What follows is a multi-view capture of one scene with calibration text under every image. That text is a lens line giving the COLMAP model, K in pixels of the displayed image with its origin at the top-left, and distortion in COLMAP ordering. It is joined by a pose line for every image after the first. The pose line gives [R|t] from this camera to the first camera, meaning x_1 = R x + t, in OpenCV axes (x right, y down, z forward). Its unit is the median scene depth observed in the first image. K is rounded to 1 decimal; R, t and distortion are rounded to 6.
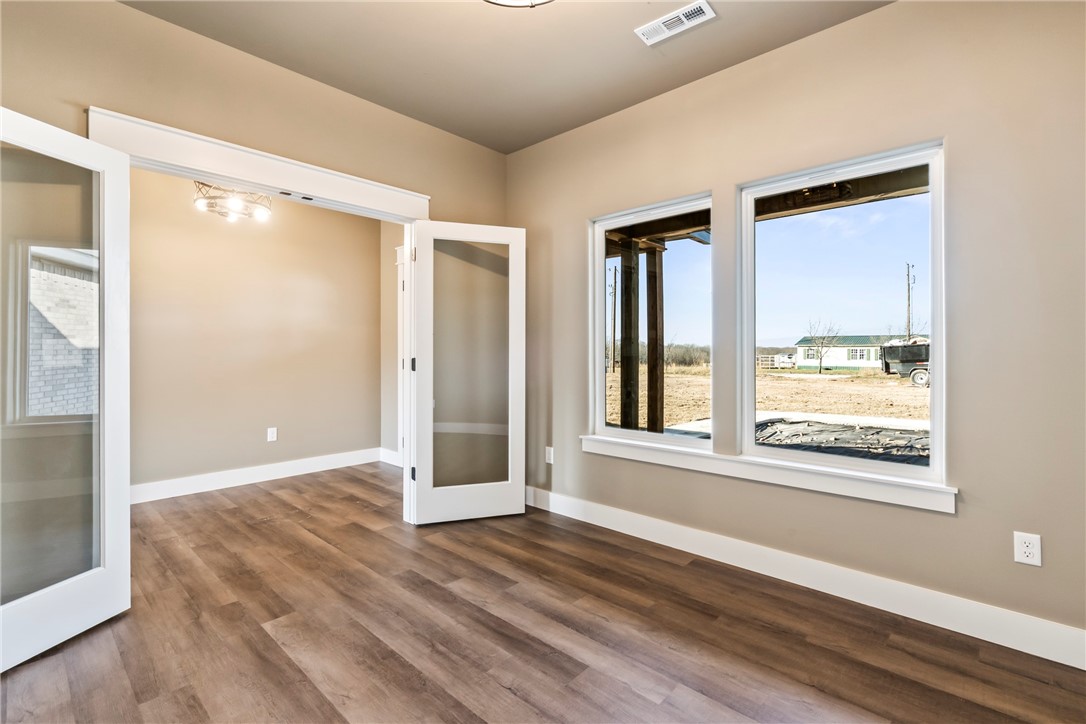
lens RADIAL K [[495.9, 0, 542.2], [0, 495.9, 353.5], [0, 0, 1]] dist [-0.004602, 0.002086]
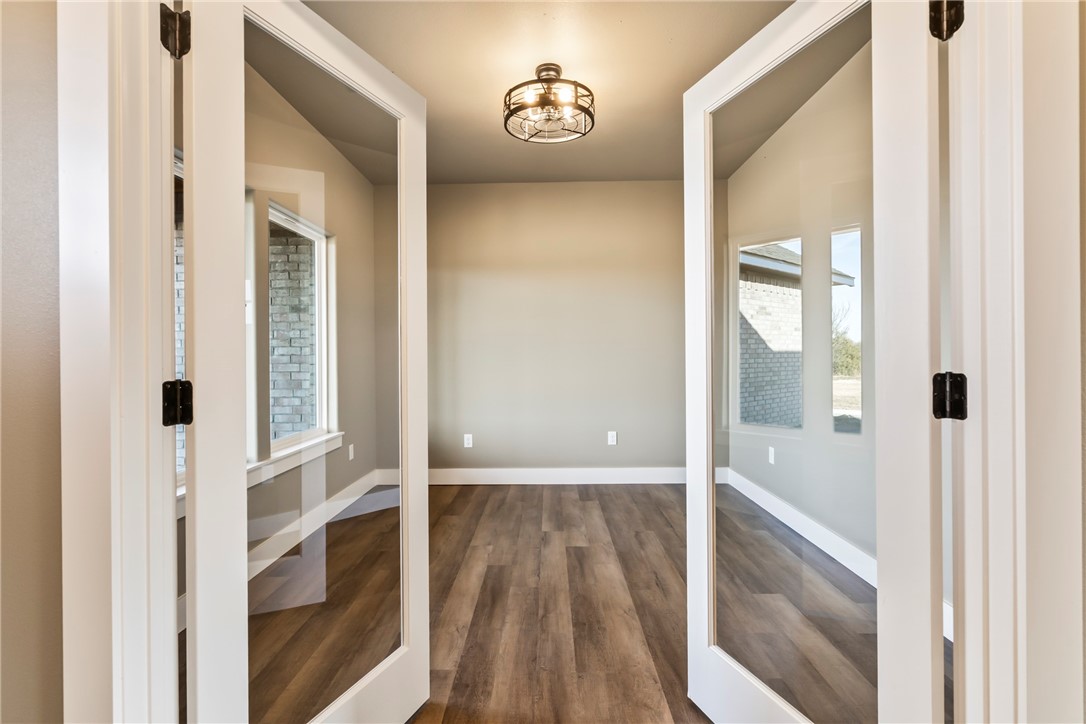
lens RADIAL K [[495.9, 0, 542.5], [0, 495.9, 358.4], [0, 0, 1]] dist [-0.004602, 0.002086]
pose [[-0.670462, 0.000149, 0.741944, -1.084505], [0.012660, 0.999857, 0.011240, -0.007886], [-0.741836, 0.016929, -0.670368, 1.799079]]
